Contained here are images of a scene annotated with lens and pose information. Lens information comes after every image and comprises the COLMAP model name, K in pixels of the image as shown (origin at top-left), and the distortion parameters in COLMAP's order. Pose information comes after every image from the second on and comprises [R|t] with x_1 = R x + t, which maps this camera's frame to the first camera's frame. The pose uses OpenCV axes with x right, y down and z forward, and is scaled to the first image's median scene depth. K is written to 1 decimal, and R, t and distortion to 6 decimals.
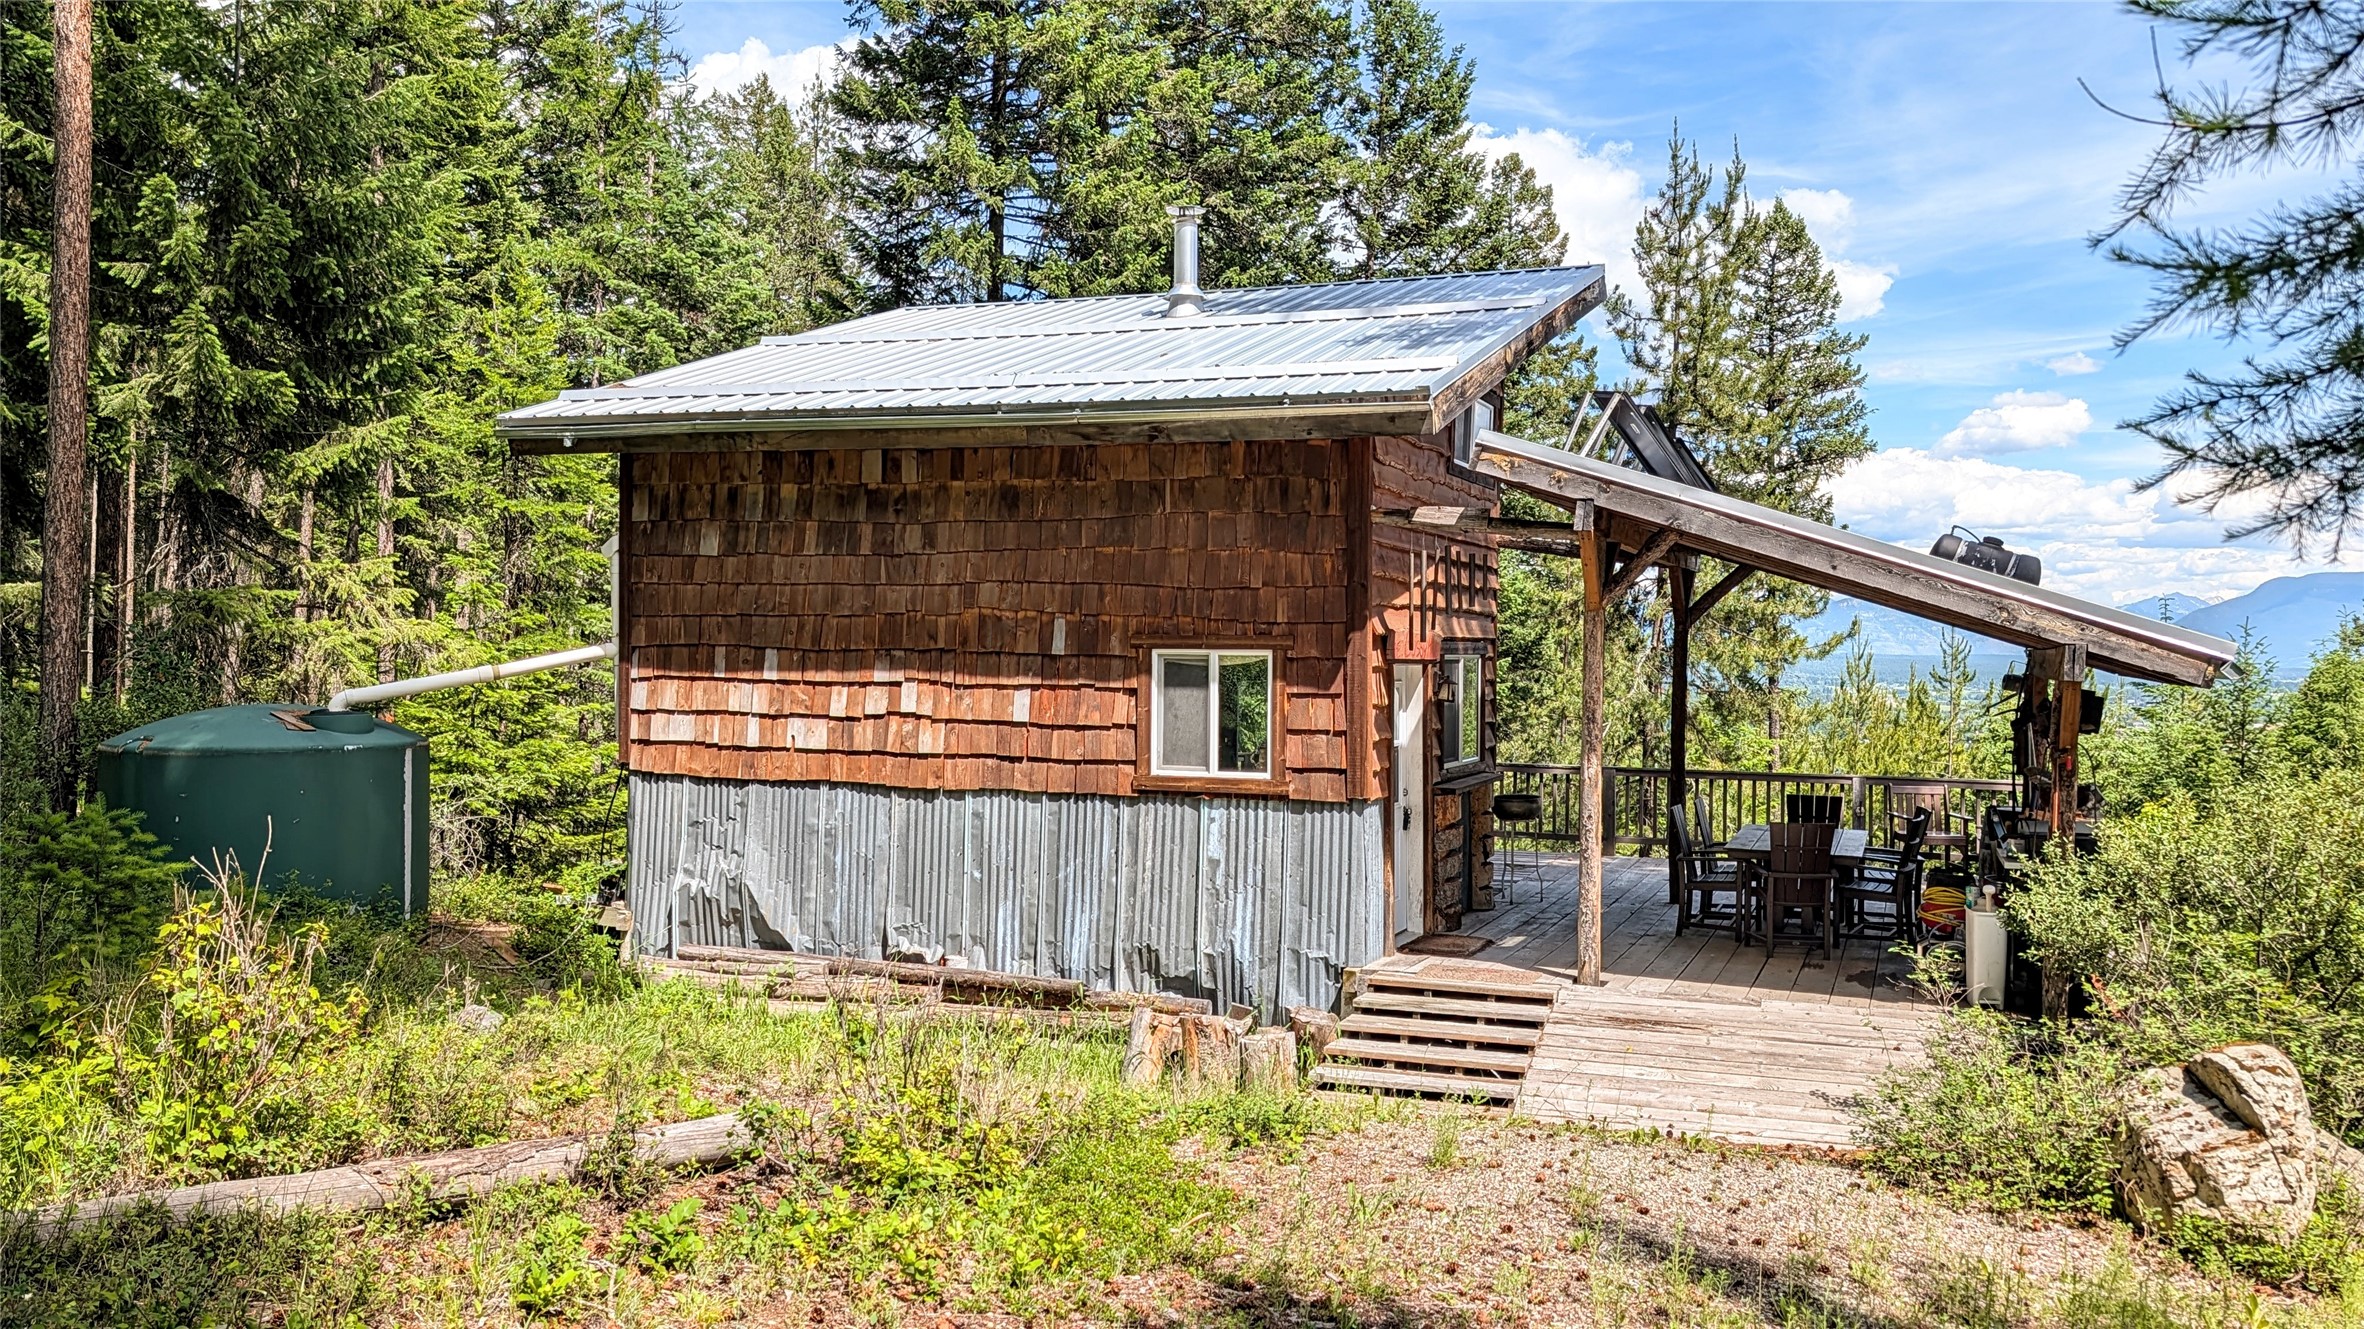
lens RADIAL K [[1762.5, 0, 1227.3], [0, 1762.5, 673.7], [0, 0, 1]] dist [0.024015, -0.002875]
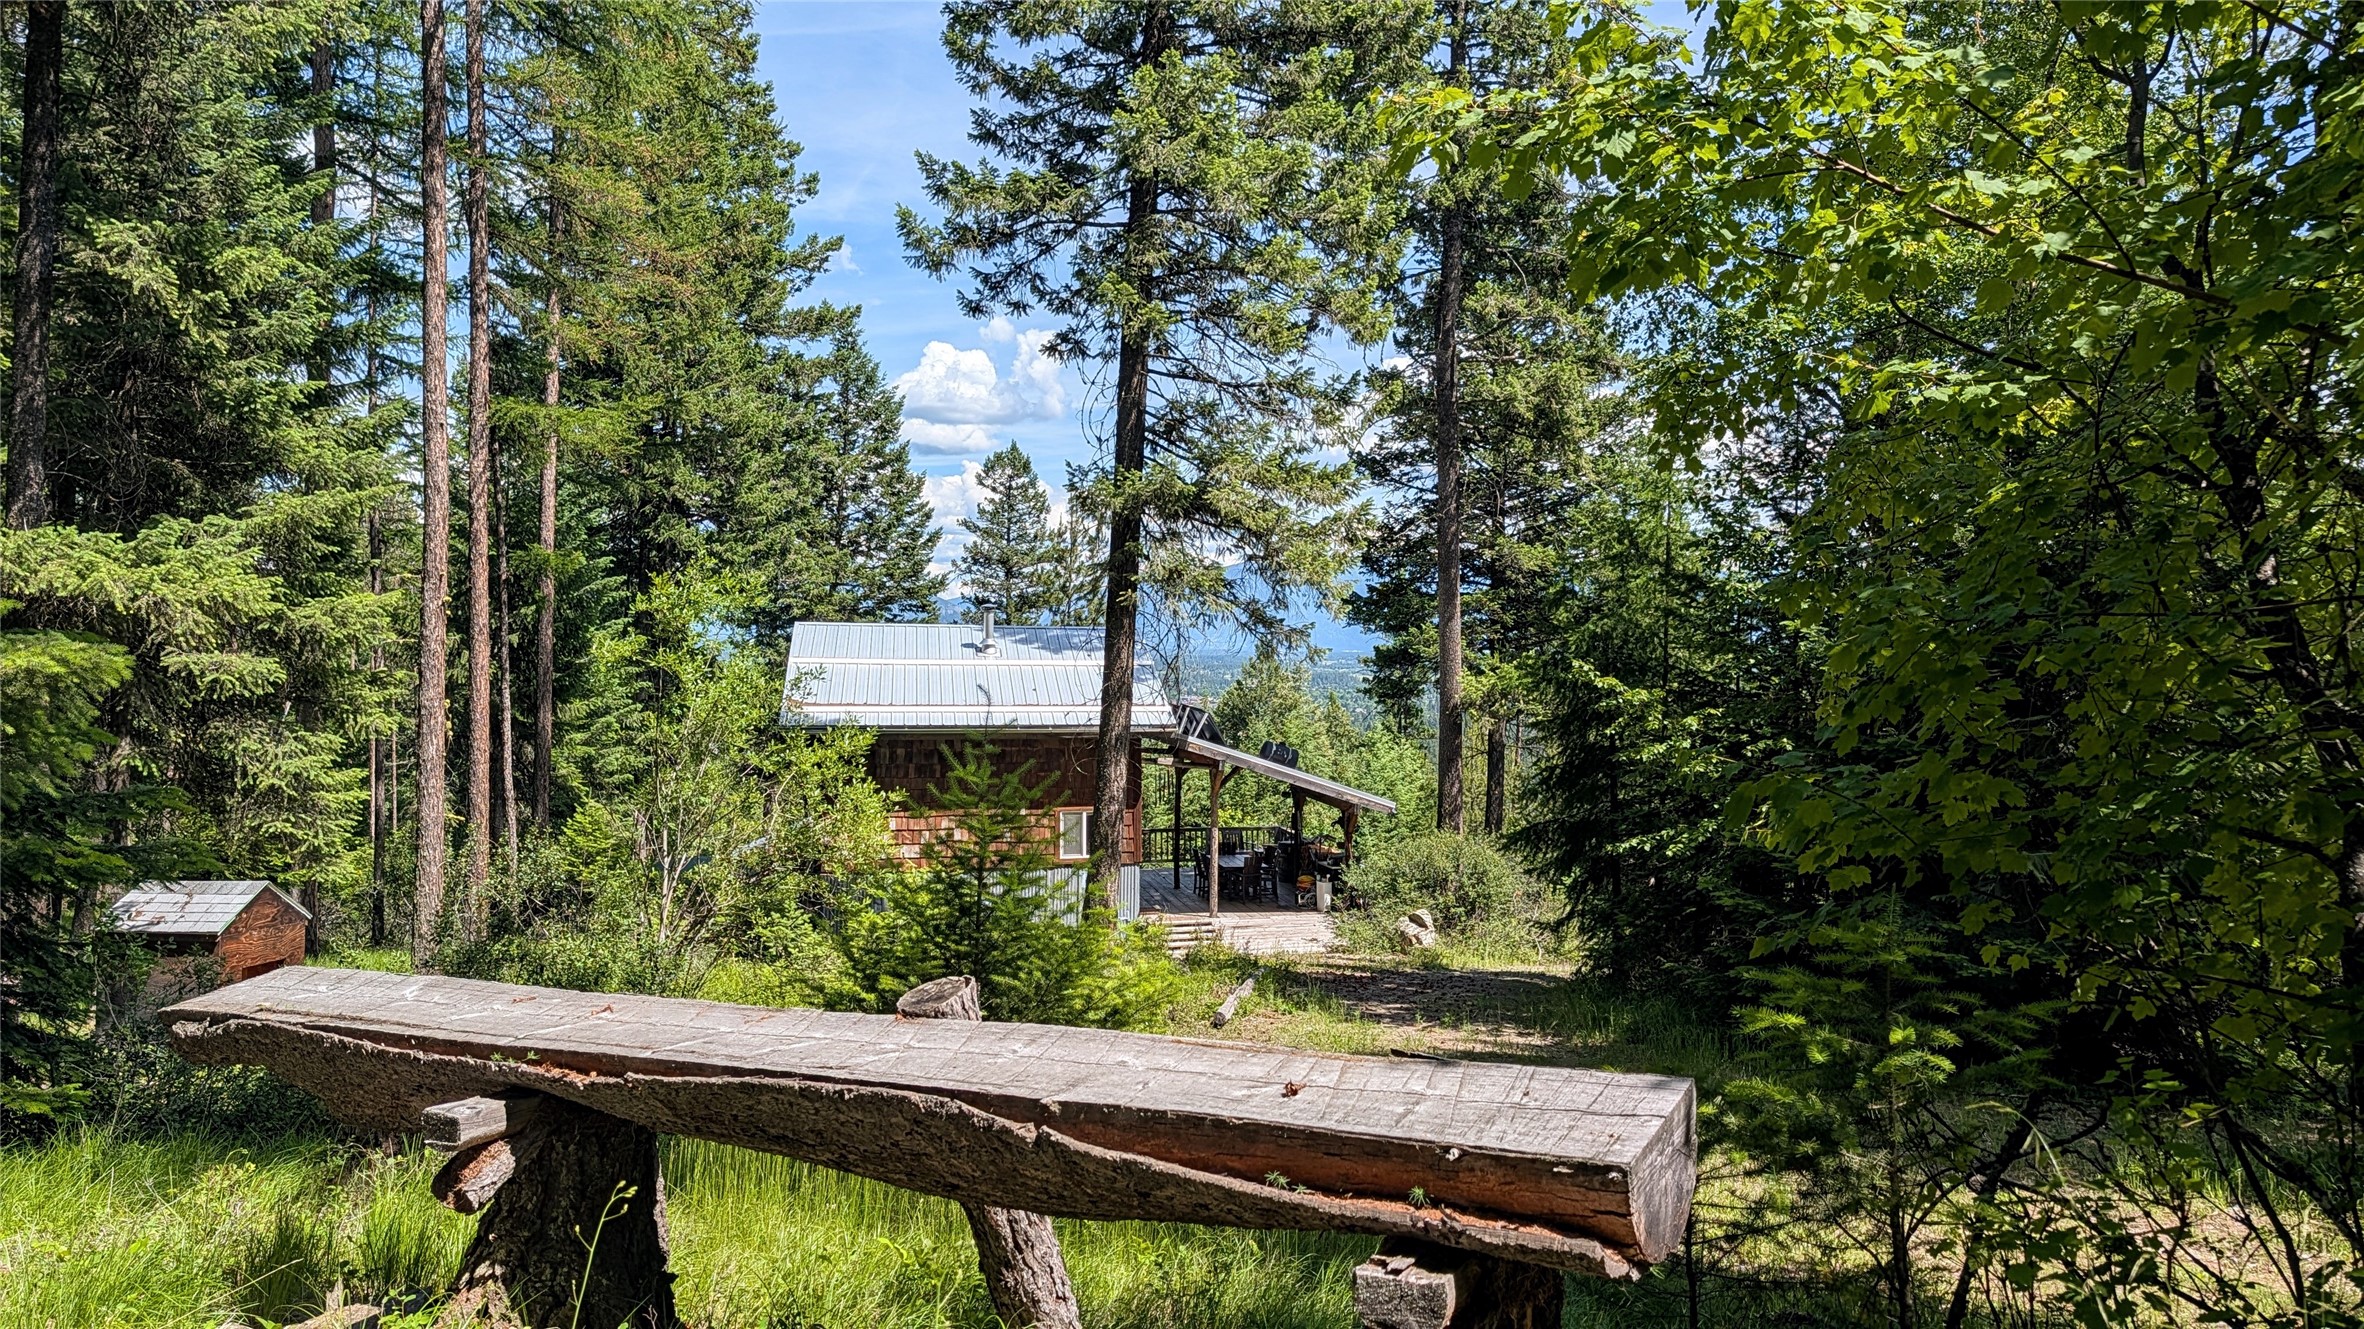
lens RADIAL K [[1762.0, 0, 1300.8], [0, 1762.0, 654.1], [0, 0, 1]] dist [0.049680, -0.119872]
pose [[0.801745, -0.006235, 0.597633, -1.398271], [0.001774, 0.999966, 0.008051, -0.281151], [-0.597663, -0.005395, 0.801729, -1.424831]]
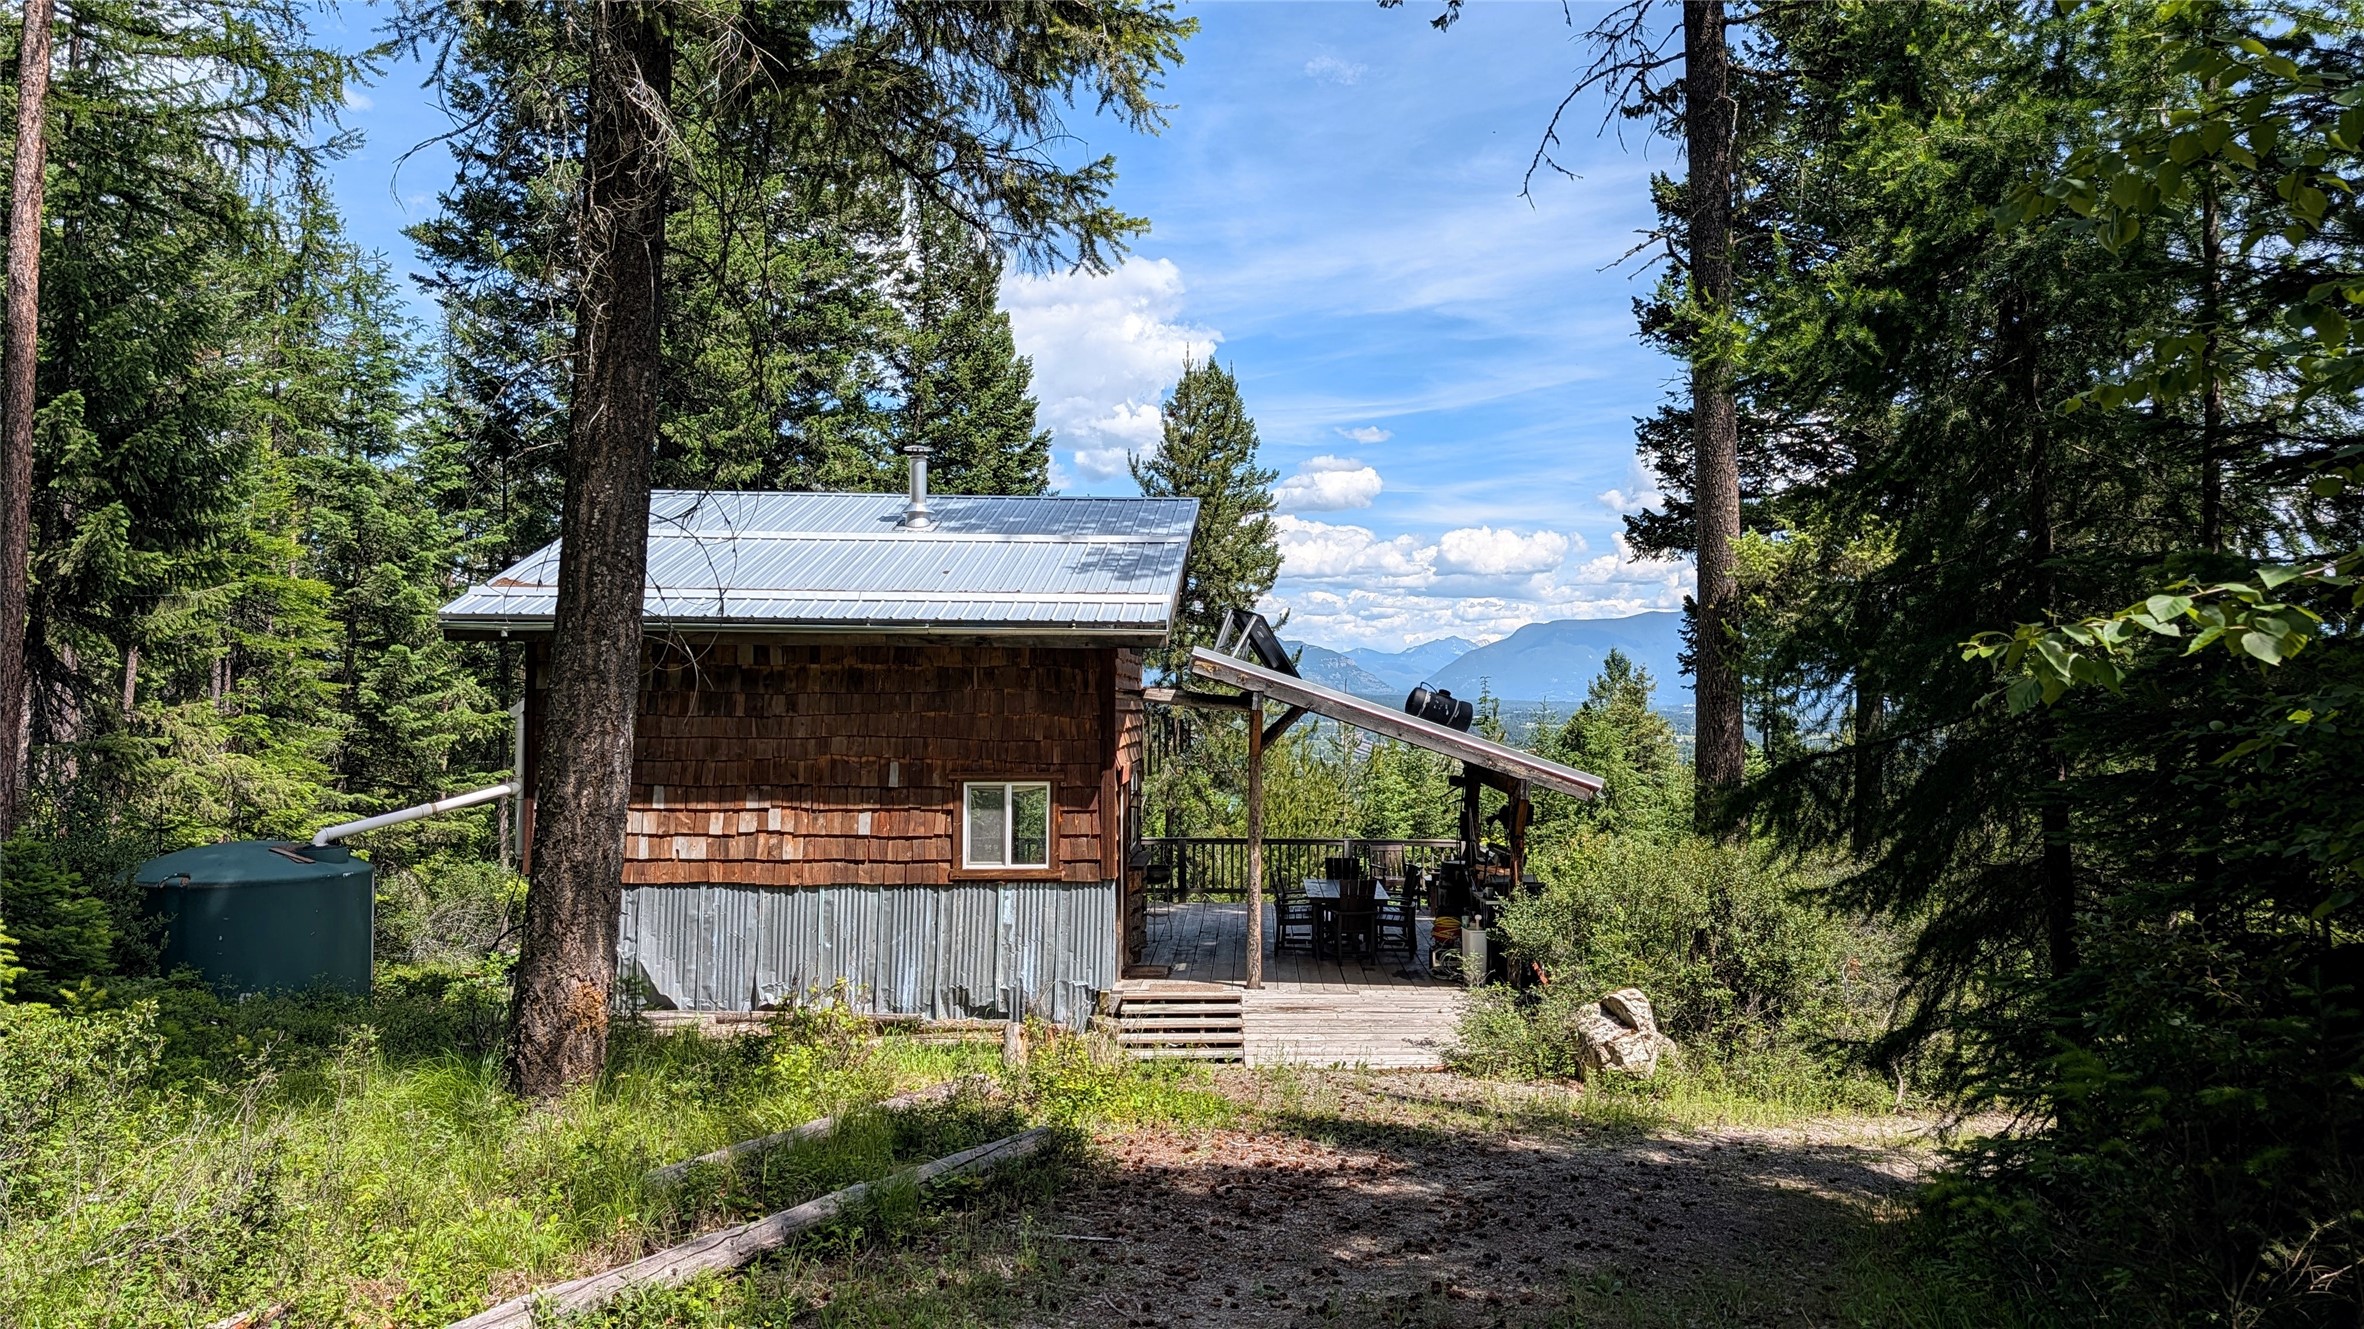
lens RADIAL K [[1762.0, 0, 1300.8], [0, 1762.0, 654.1], [0, 0, 1]] dist [0.049680, -0.119872]
pose [[0.918151, 0.004680, 0.396203, -0.366610], [0.007680, 0.999532, -0.029604, -0.075252], [-0.396156, 0.030224, 0.917685, -0.462625]]
